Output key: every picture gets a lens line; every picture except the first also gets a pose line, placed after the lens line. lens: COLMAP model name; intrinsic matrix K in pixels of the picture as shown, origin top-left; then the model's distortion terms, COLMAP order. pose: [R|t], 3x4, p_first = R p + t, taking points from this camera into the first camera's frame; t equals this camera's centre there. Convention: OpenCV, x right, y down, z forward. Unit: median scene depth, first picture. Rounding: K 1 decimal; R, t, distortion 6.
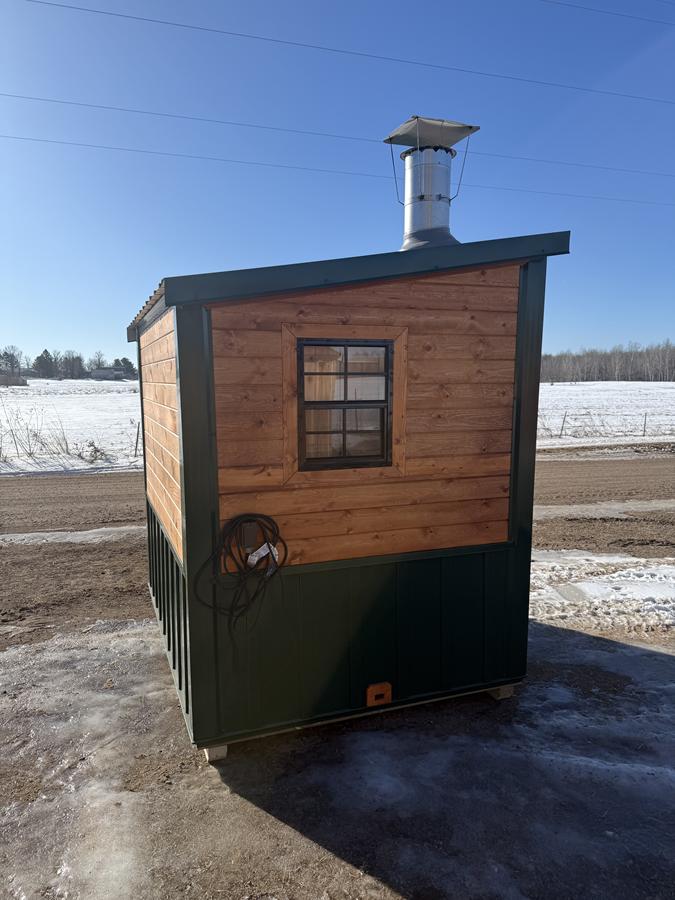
lens RADIAL K [[641.3, 0, 330.4], [0, 641.3, 456.5], [0, 0, 1]] dist [0.010424, -0.008858]
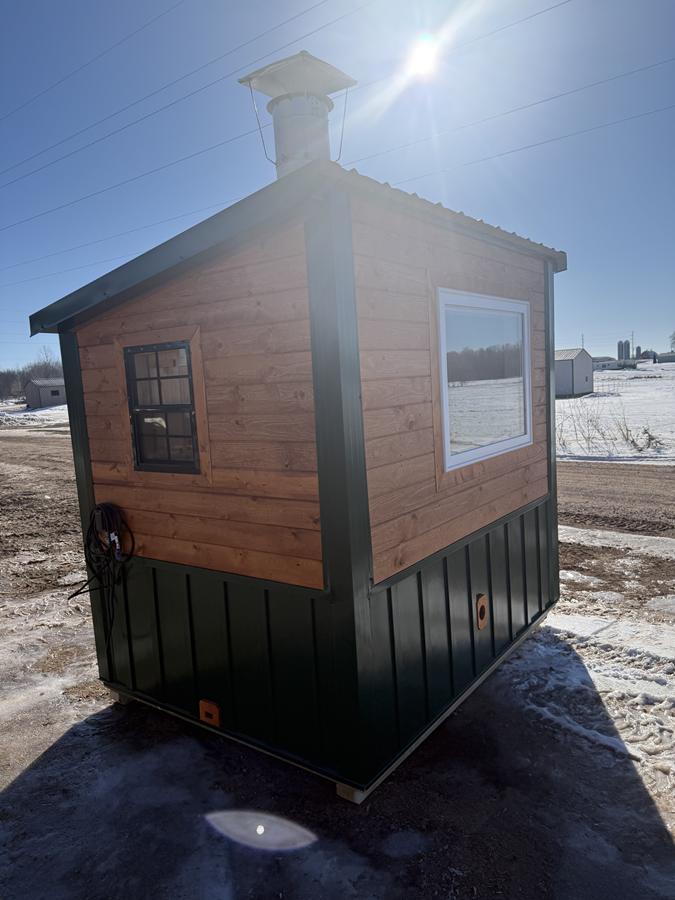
lens RADIAL K [[641.3, 0, 341.8], [0, 641.3, 447.4], [0, 0, 1]] dist [0.010424, -0.008858]
pose [[0.548337, 0.061509, -0.833992, 0.977291], [-0.049199, 0.997937, 0.041253, -0.072399], [0.834809, 0.018412, 0.550232, 0.649058]]
